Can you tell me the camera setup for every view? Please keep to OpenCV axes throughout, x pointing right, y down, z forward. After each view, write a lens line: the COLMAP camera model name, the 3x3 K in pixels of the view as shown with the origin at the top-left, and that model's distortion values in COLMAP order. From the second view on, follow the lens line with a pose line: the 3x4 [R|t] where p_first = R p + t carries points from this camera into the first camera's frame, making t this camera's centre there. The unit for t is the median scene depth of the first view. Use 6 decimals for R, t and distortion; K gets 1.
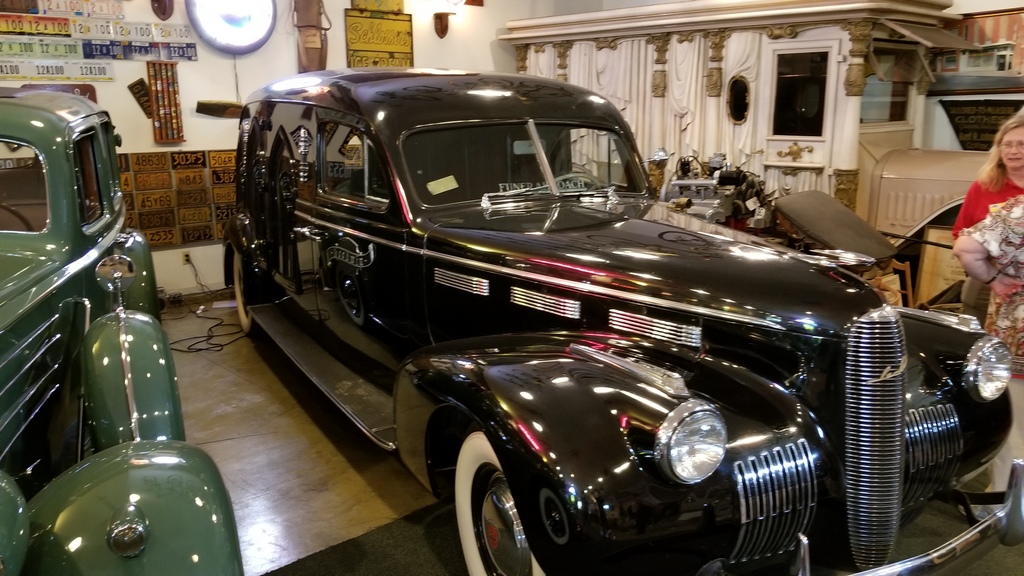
lens RADIAL K [[831.7, 0, 502.8], [0, 831.7, 297.2], [0, 0, 1]] dist [0.048155, -0.096241]
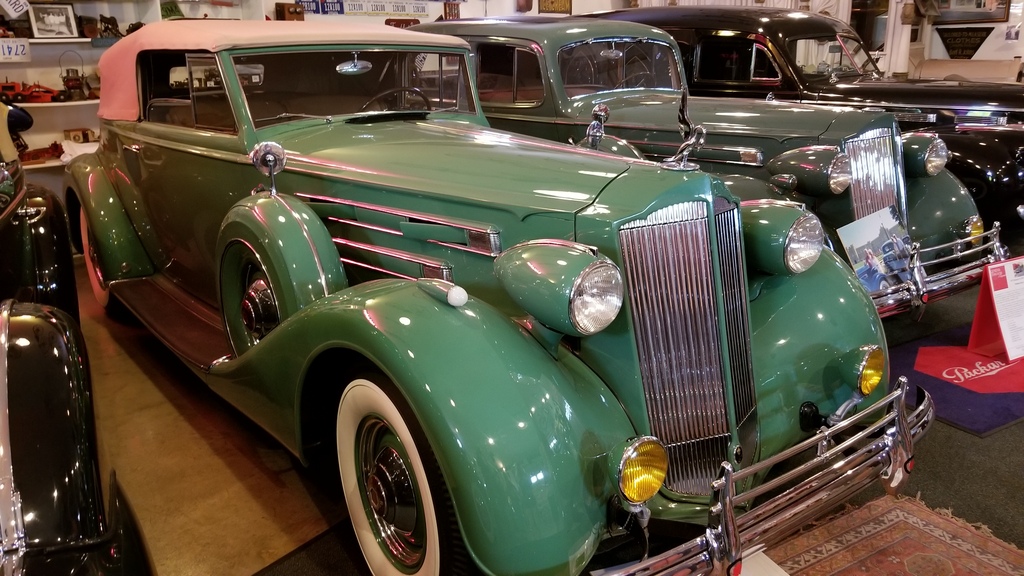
lens RADIAL K [[839.5, 0, 512.0], [0, 839.5, 288.0], [0, 0, 1]] dist [0.054868, -0.109013]
pose [[0.981109, -0.062032, 0.183240, -0.559642], [0.051613, 0.996797, 0.061091, 0.103125], [-0.186443, -0.050480, 0.981168, -0.388822]]
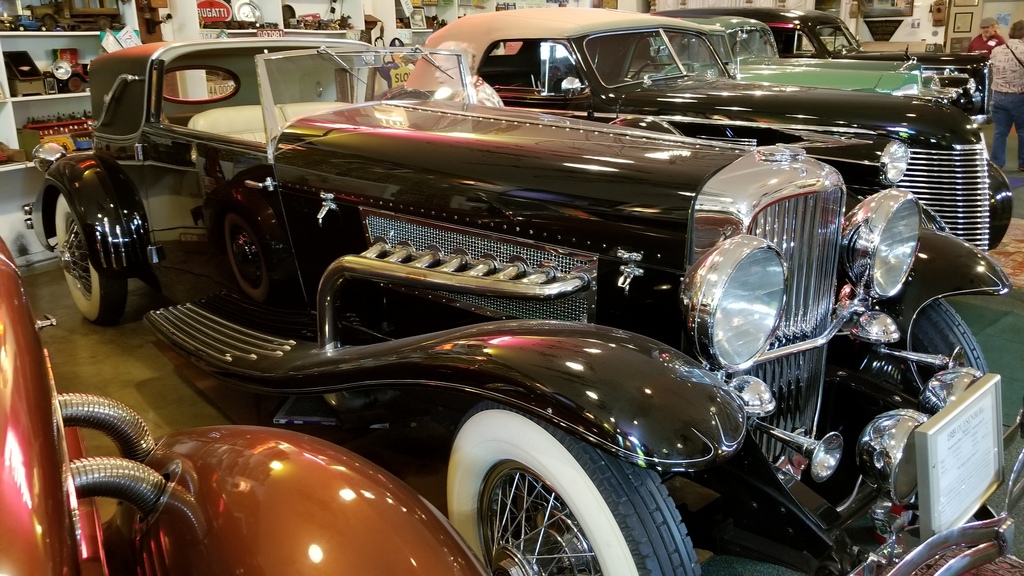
lens RADIAL K [[817.1, 0, 512.0], [0, 817.1, 288.0], [0, 0, 1]] dist [0.074085, -0.134283]
pose [[0.941600, -0.110561, 0.318066, -1.152334], [0.087003, 0.992368, 0.087389, 0.196675], [-0.325301, -0.054613, 0.944032, -0.802368]]
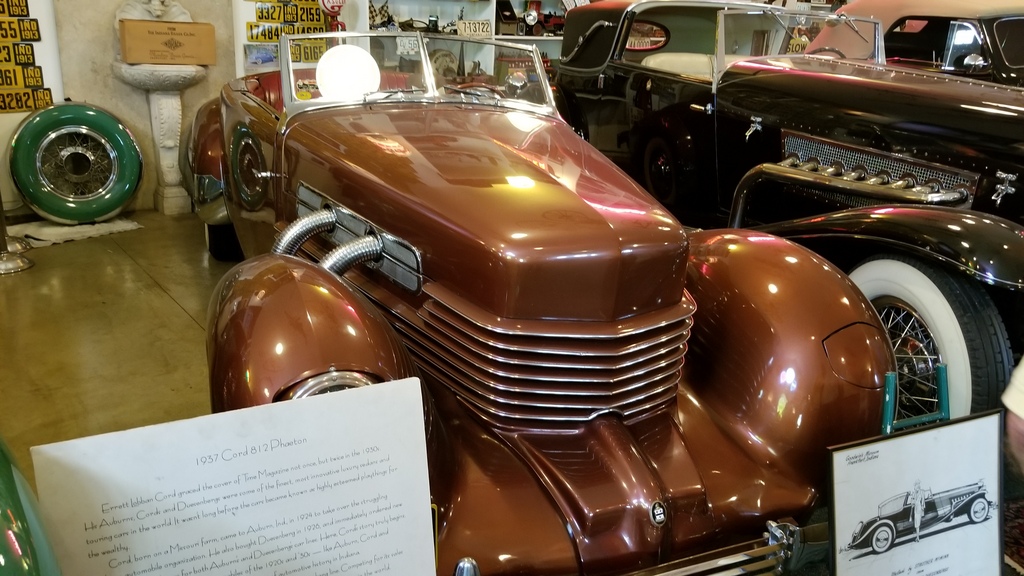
lens RADIAL K [[831.7, 0, 502.8], [0, 831.7, 297.2], [0, 0, 1]] dist [0.048155, -0.096241]
pose [[0.995500, 0.074244, -0.058880, -1.233858], [-0.066938, 0.990802, 0.117604, 0.244002], [0.067070, -0.113133, 0.991313, -0.965278]]
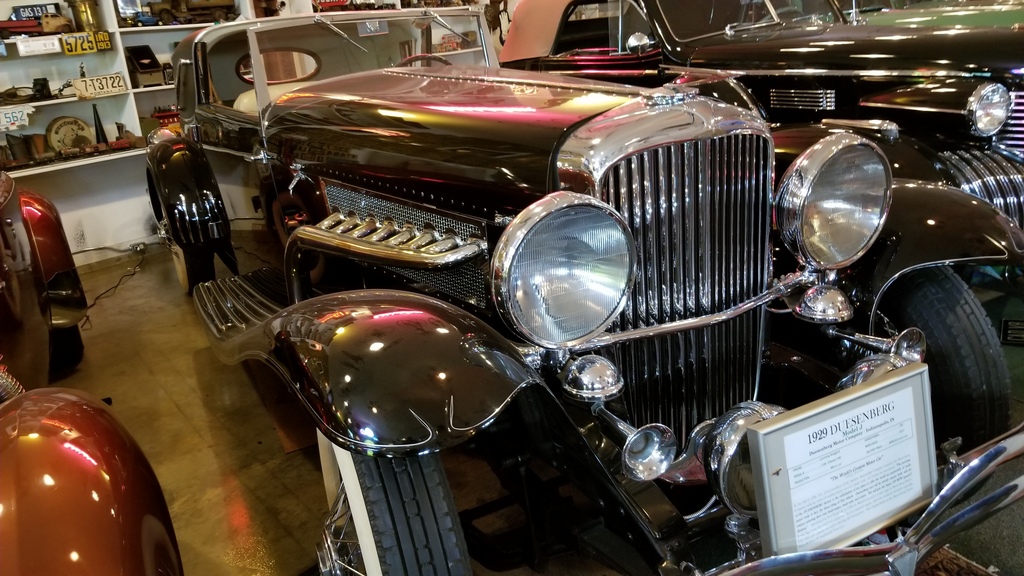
lens RADIAL K [[831.7, 0, 502.8], [0, 831.7, 297.2], [0, 0, 1]] dist [0.048155, -0.096241]
pose [[0.992475, -0.108279, 0.057177, -1.027610], [0.102692, 0.990360, 0.092964, 0.215891], [-0.066692, -0.086393, 0.994026, -0.804762]]
